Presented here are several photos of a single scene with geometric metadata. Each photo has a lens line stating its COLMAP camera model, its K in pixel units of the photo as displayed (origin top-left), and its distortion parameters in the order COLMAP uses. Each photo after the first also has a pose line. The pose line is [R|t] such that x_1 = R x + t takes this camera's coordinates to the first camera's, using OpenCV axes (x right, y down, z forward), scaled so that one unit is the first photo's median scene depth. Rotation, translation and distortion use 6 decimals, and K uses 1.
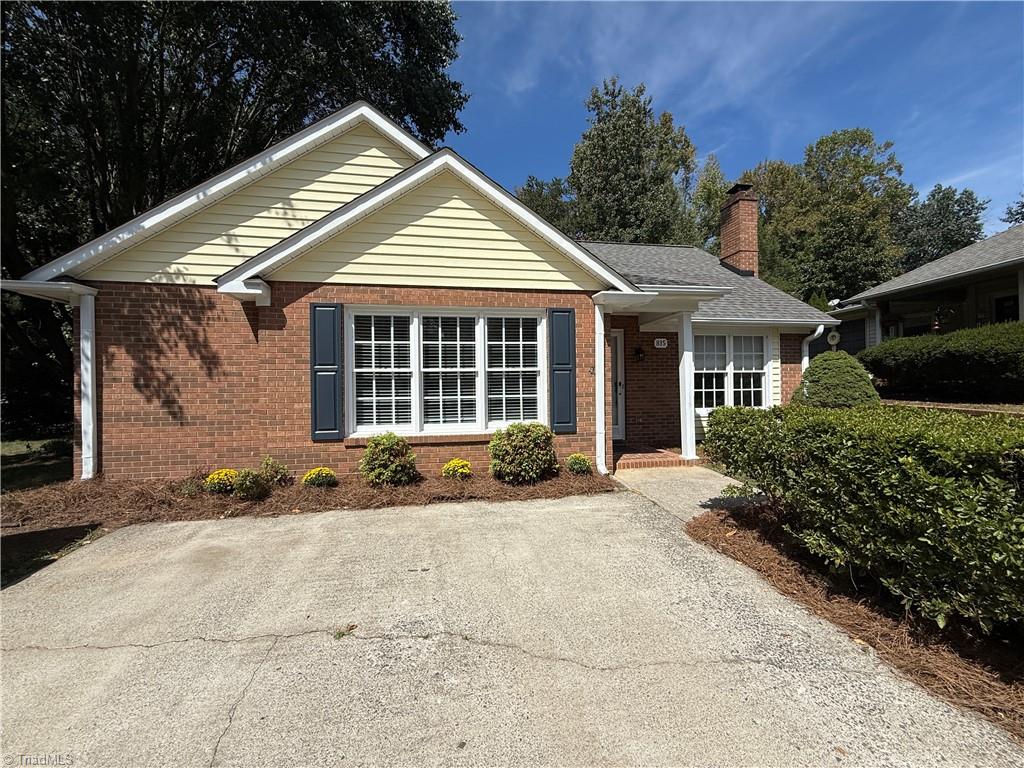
lens RADIAL K [[408.8, 0, 510.1], [0, 408.8, 384.1], [0, 0, 1]] dist [0.000549, 0.000038]
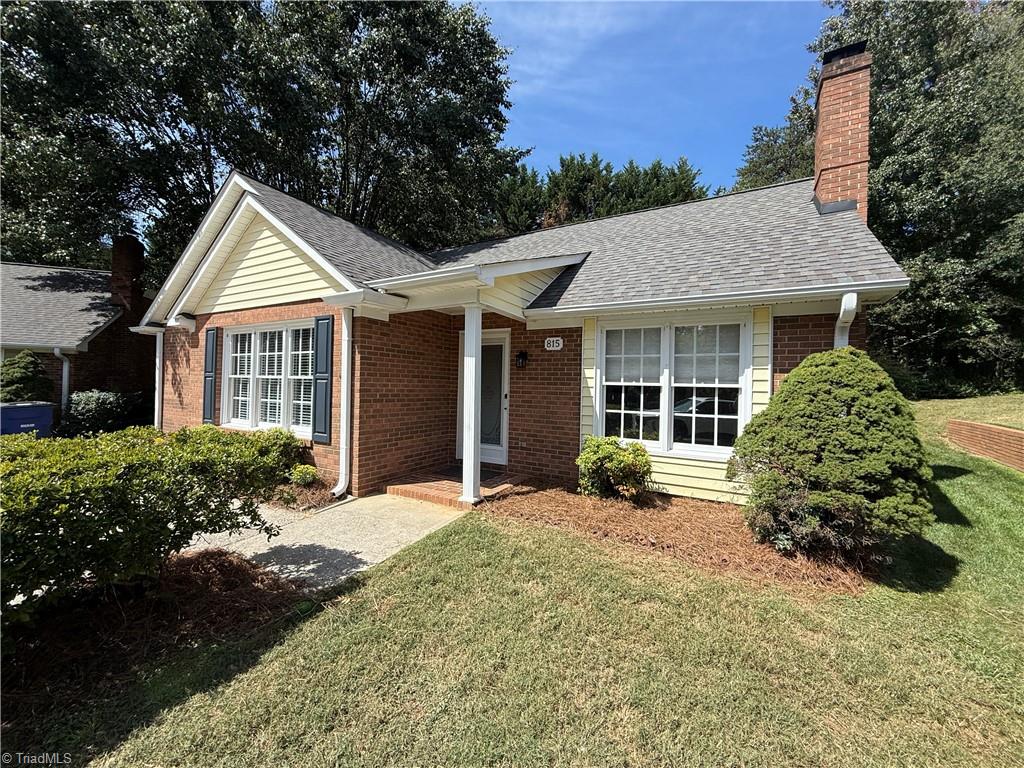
lens RADIAL K [[408.8, 0, 510.1], [0, 408.8, 384.1], [0, 0, 1]] dist [0.000549, 0.000038]
pose [[0.763123, 0.026133, -0.645724, 1.145077], [-0.029458, 0.999550, 0.005639, -0.042014], [0.645581, 0.014718, 0.763550, 0.562165]]
